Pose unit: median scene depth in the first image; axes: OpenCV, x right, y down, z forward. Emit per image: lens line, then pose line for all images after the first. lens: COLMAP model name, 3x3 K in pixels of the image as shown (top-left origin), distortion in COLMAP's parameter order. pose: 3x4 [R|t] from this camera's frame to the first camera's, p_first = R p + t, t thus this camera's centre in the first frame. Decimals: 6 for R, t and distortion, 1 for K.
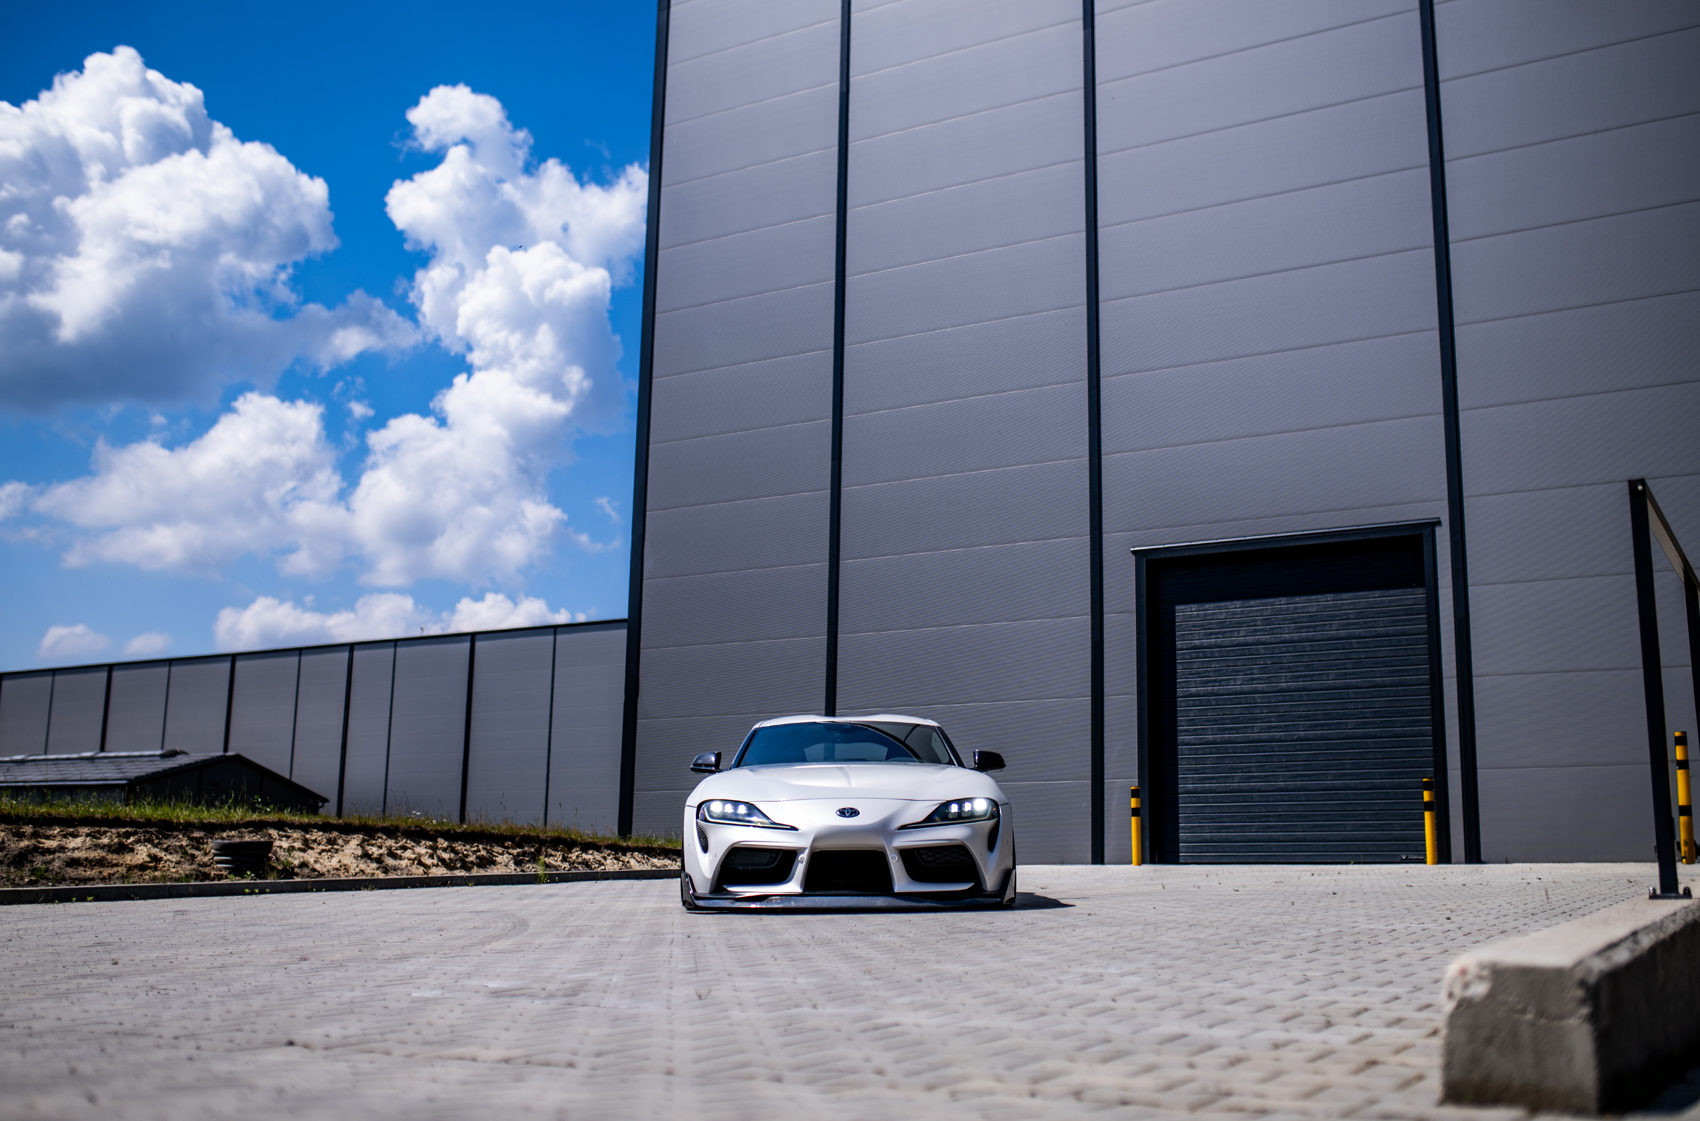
lens RADIAL K [[1688.9, 0, 856.4], [0, 1688.9, 564.9], [0, 0, 1]] dist [-0.058821, 0.040360]
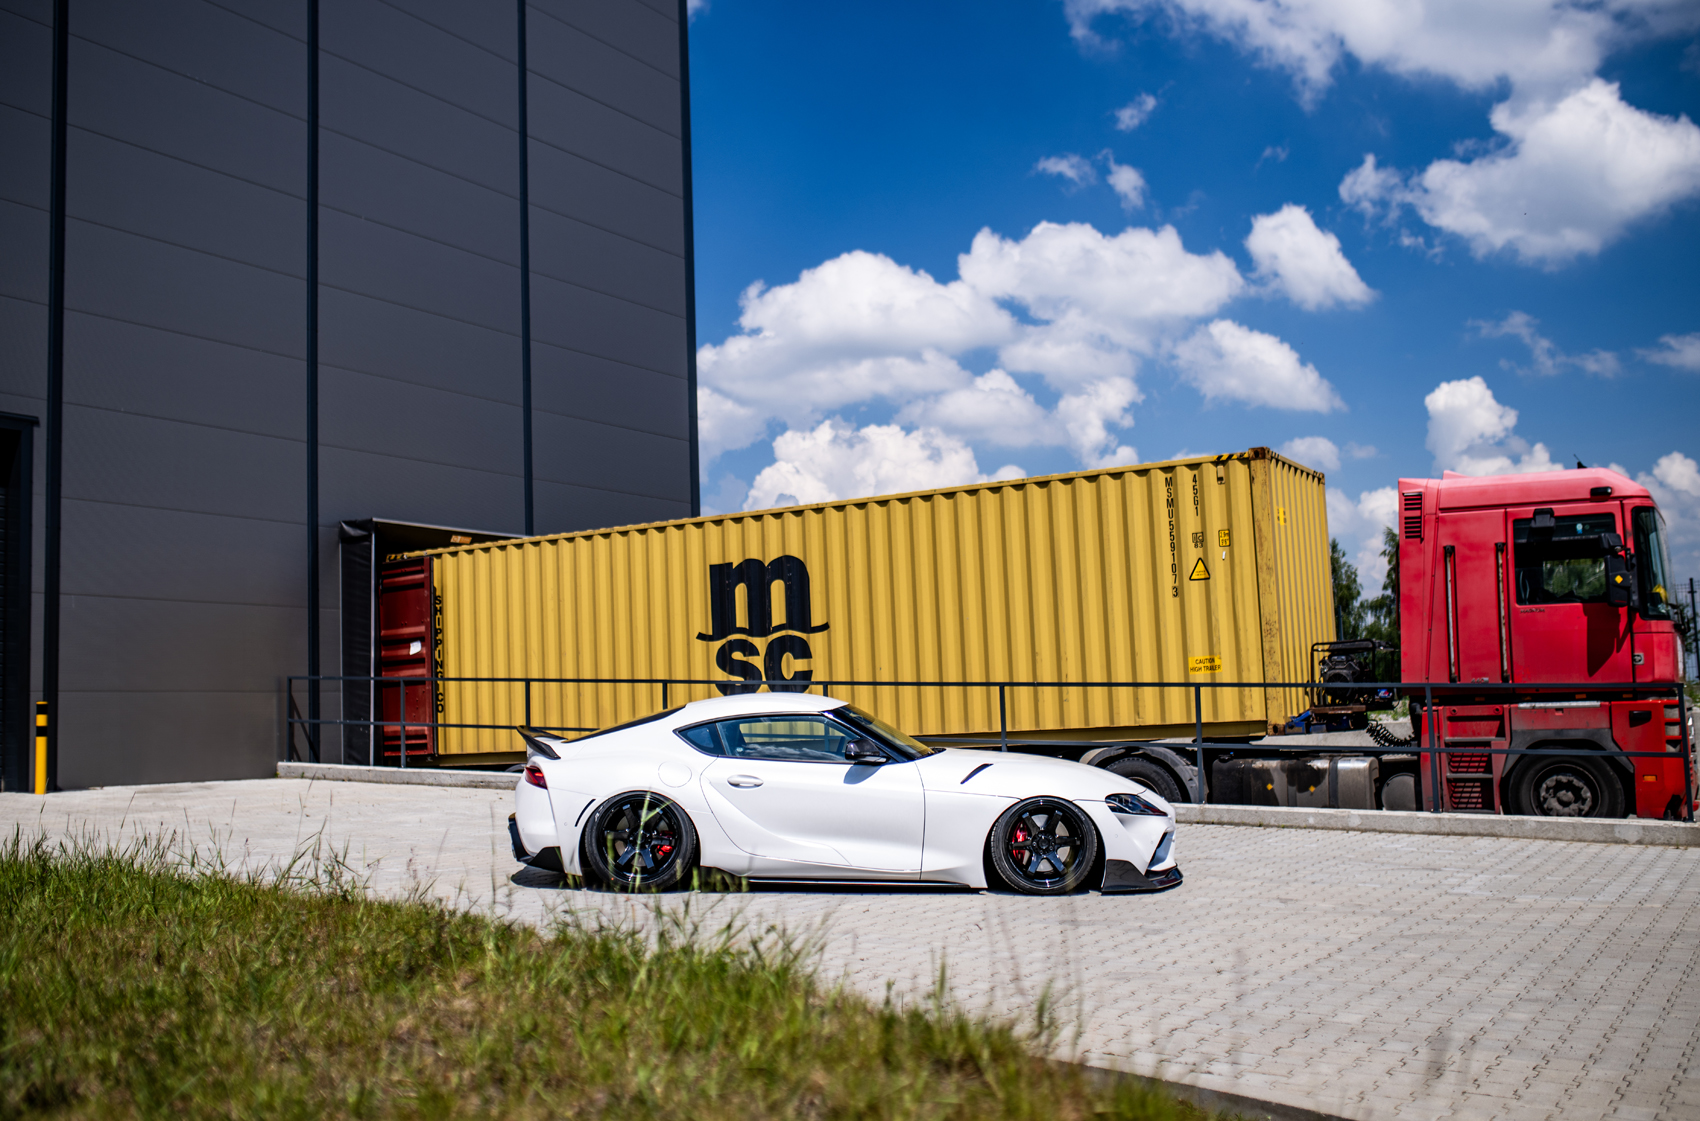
lens RADIAL K [[1688.9, 0, 856.4], [0, 1688.9, 564.9], [0, 0, 1]] dist [-0.058821, 0.040360]
pose [[0.007761, 0.078975, 0.996846, -0.561660], [-0.167583, 0.982880, -0.076564, 0.046933], [-0.985827, -0.166460, 0.020863, 0.531842]]
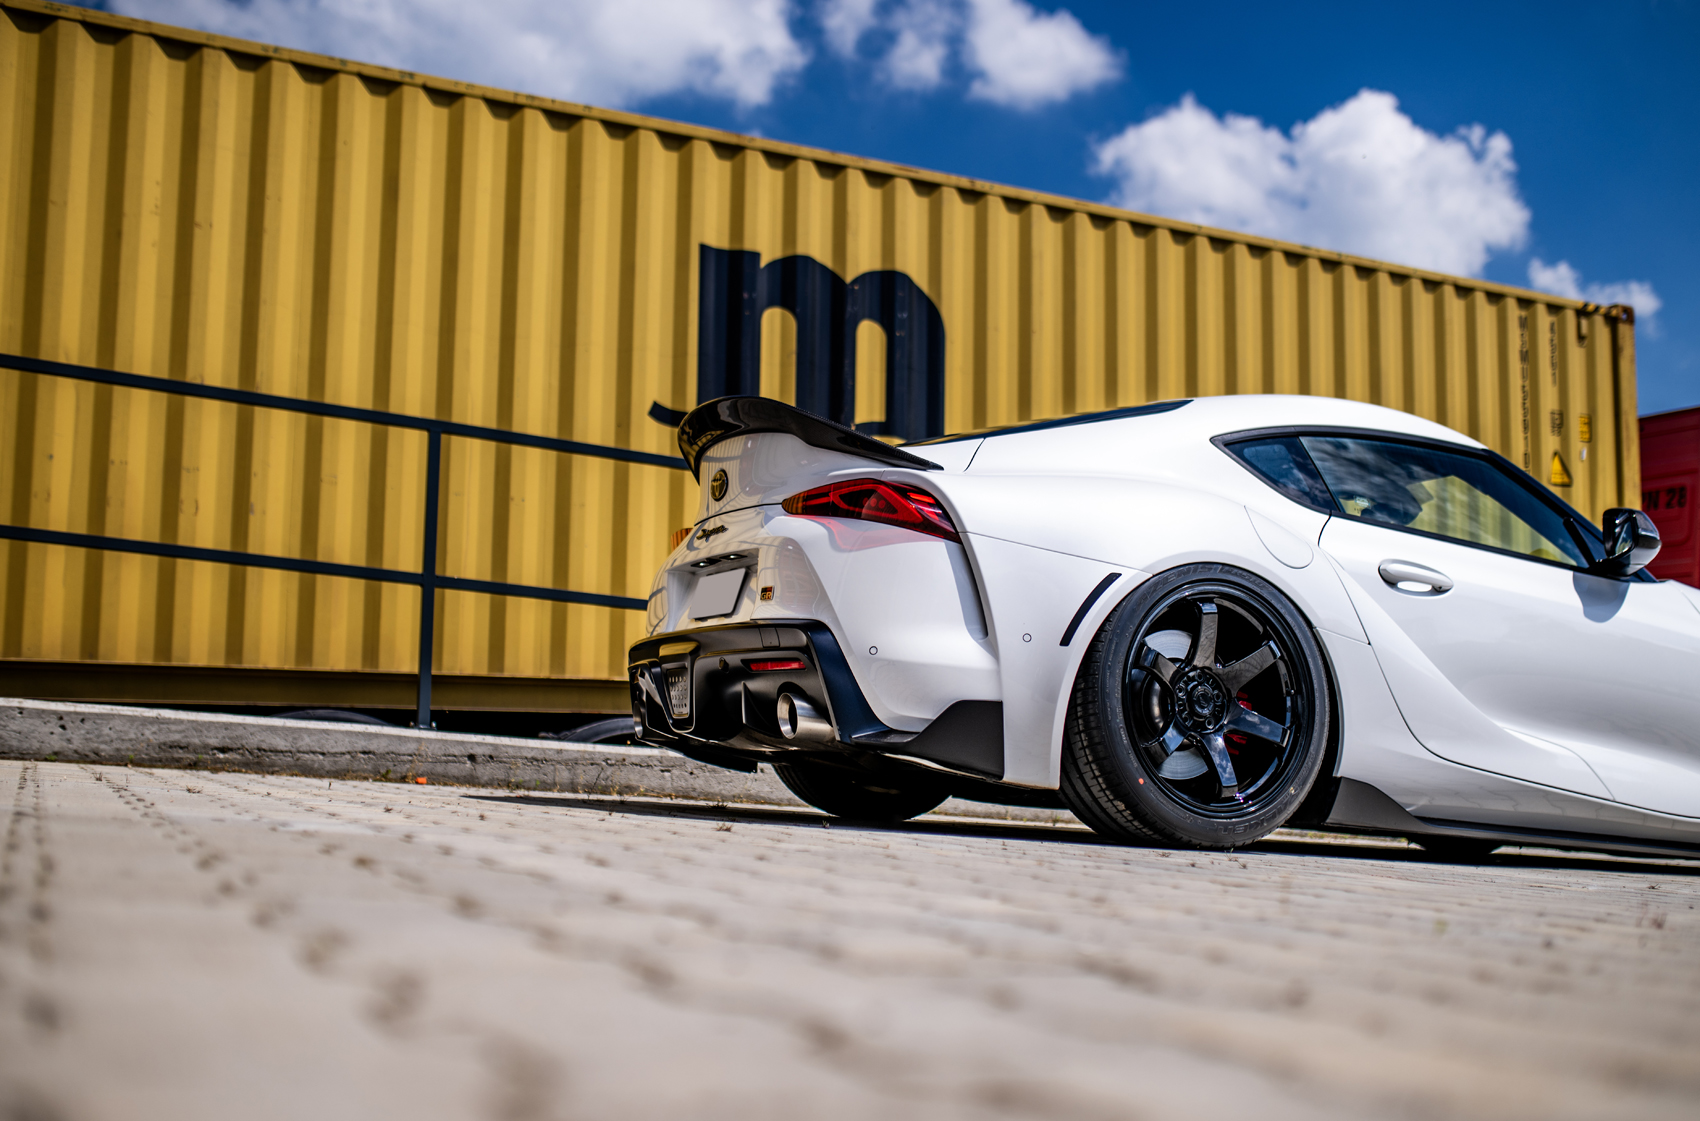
lens RADIAL K [[1694.3, 0, 889.8], [0, 1694.3, 601.7], [0, 0, 1]] dist [-0.045477, 0.038177]
pose [[-0.836724, 0.019255, 0.547287, 0.166584], [-0.141572, 0.957803, -0.250141, 0.161482], [-0.529010, -0.286779, -0.798690, 0.910033]]
